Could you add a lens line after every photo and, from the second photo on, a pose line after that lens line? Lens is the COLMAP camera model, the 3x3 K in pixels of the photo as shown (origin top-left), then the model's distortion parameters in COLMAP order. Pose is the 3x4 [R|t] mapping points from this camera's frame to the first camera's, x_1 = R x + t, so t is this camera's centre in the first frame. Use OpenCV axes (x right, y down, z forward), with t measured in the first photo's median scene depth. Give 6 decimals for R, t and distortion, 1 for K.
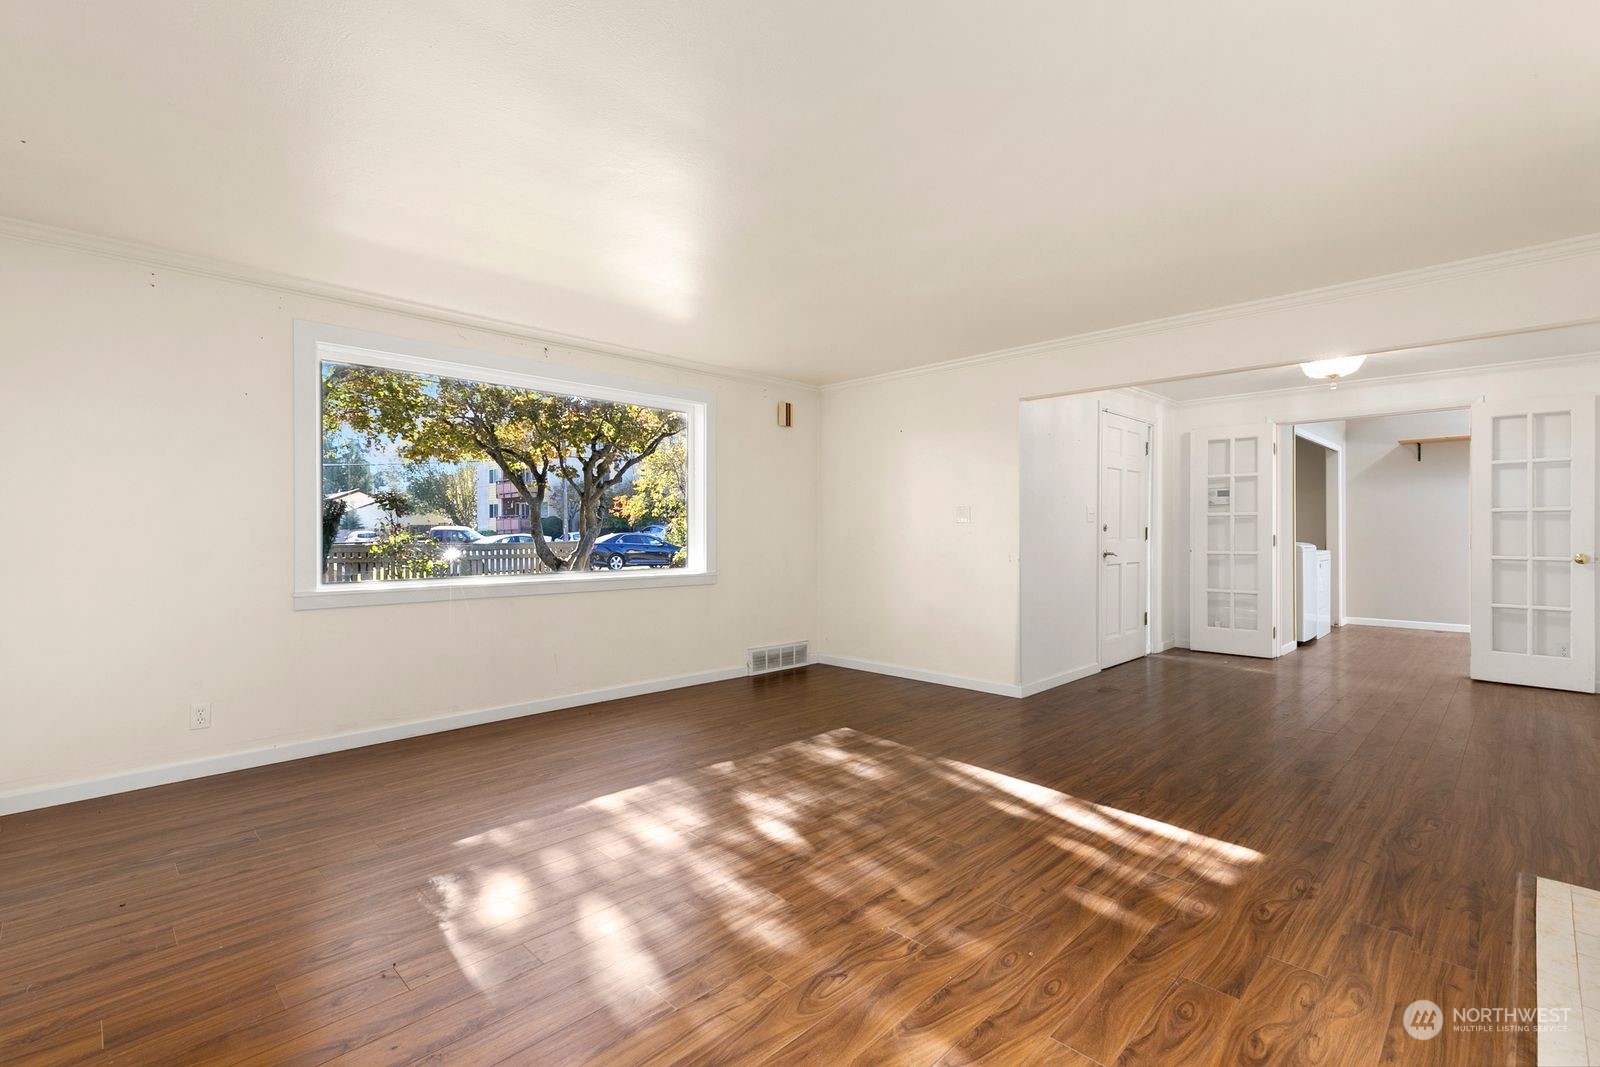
lens RADIAL K [[719.8, 0, 797.2], [0, 719.8, 537.5], [0, 0, 1]] dist [0.012436, -0.000593]
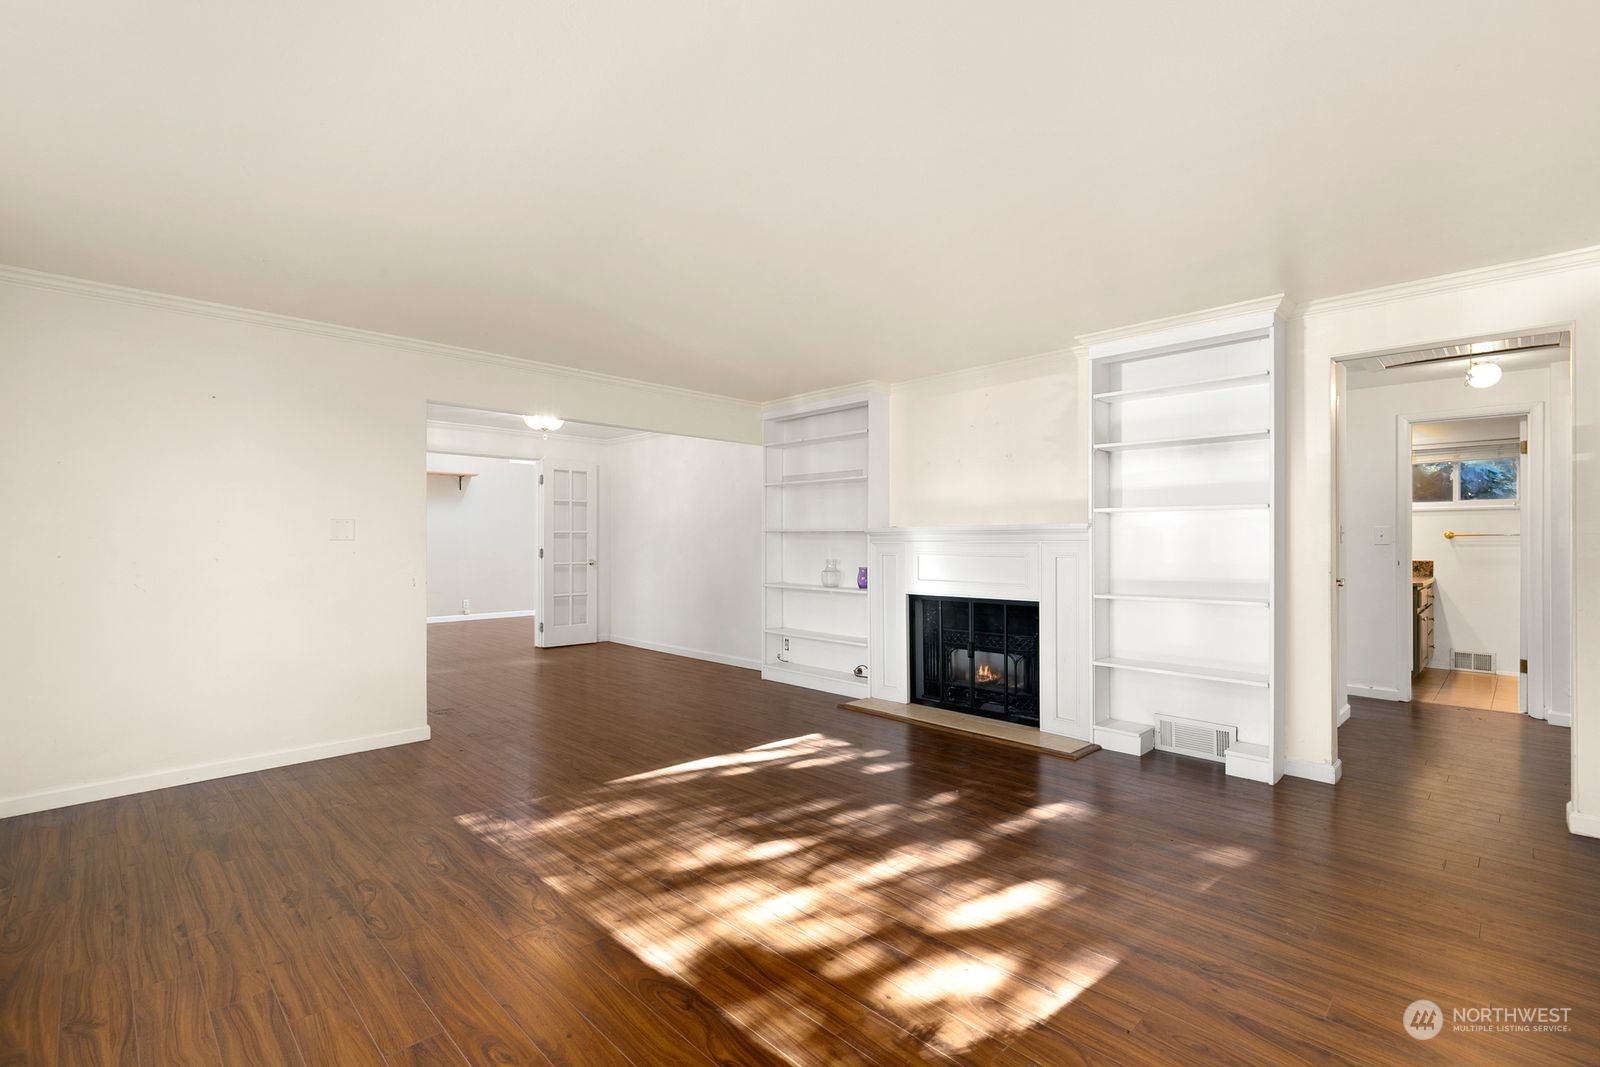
lens RADIAL K [[719.8, 0, 808.6], [0, 719.8, 536.0], [0, 0, 1]] dist [0.012436, -0.000593]
pose [[-0.010890, 0.010417, 0.999886, -1.047170], [0.001002, 0.999945, -0.010406, -0.024985], [-0.999940, 0.000888, -0.010900, 0.960808]]
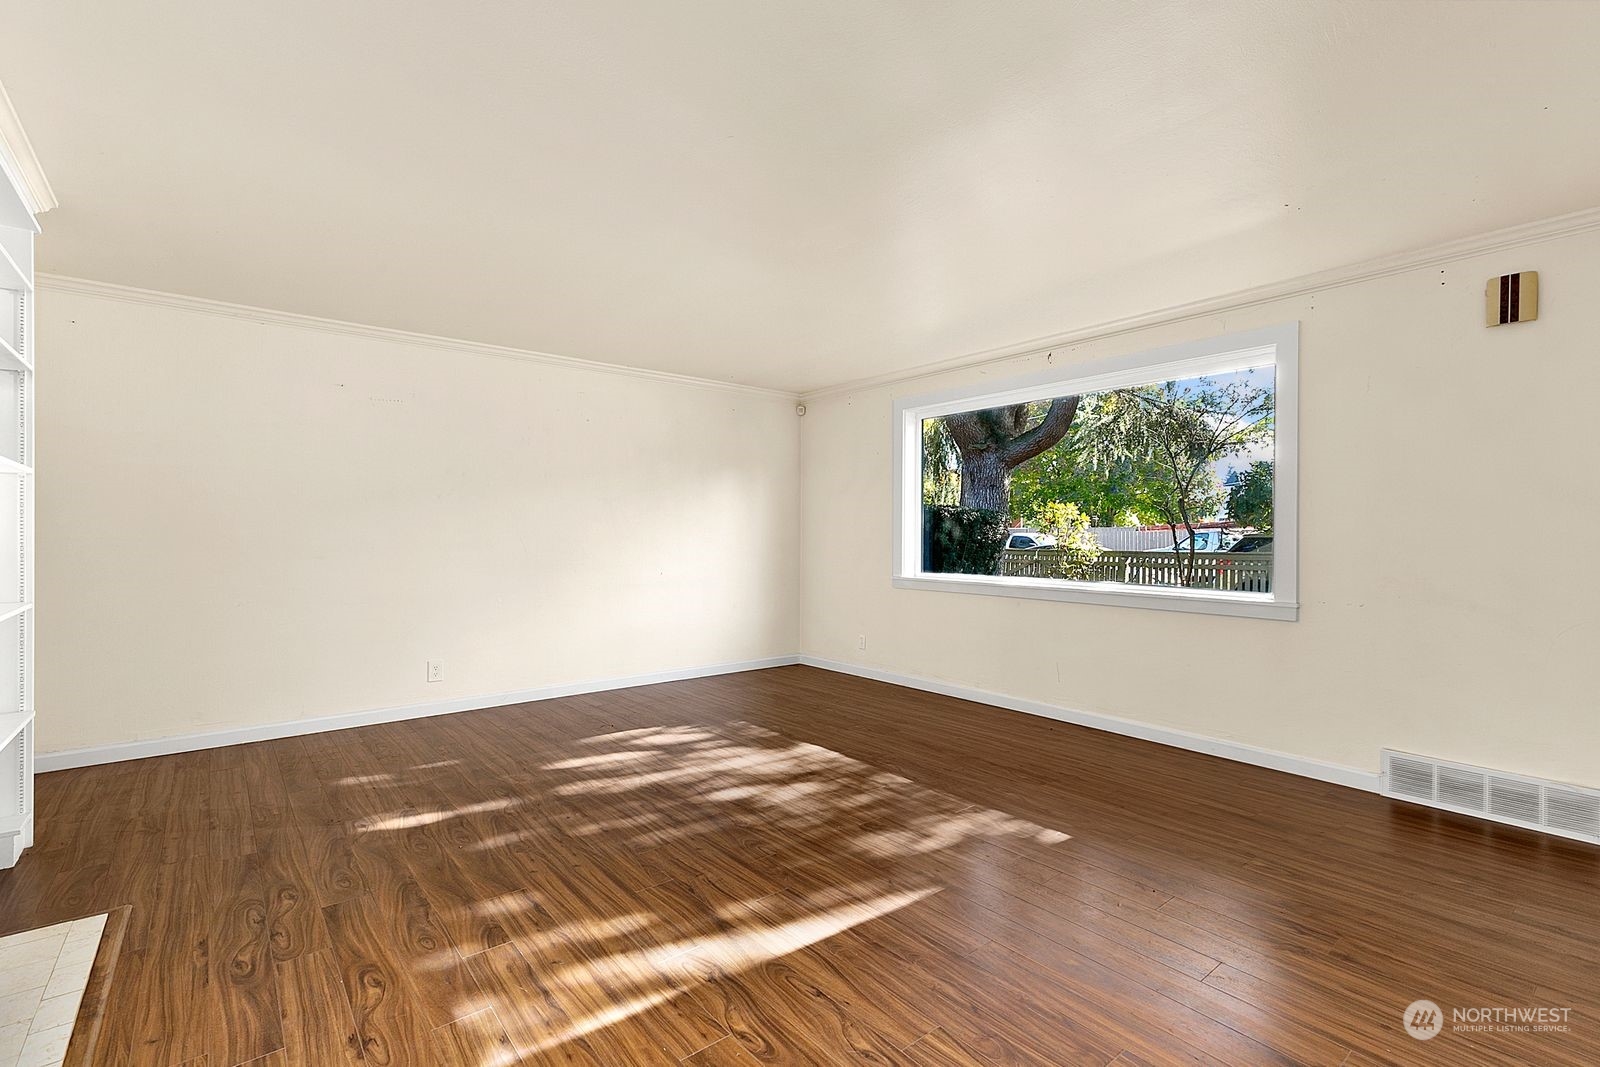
lens RADIAL K [[719.8, 0, 796.5], [0, 719.8, 539.8], [0, 0, 1]] dist [0.012436, -0.000593]
pose [[-0.101876, 0.004948, -0.994785, 1.113141], [-0.010336, 0.999928, 0.006032, -0.012773], [0.994743, 0.010896, -0.101818, 1.216931]]
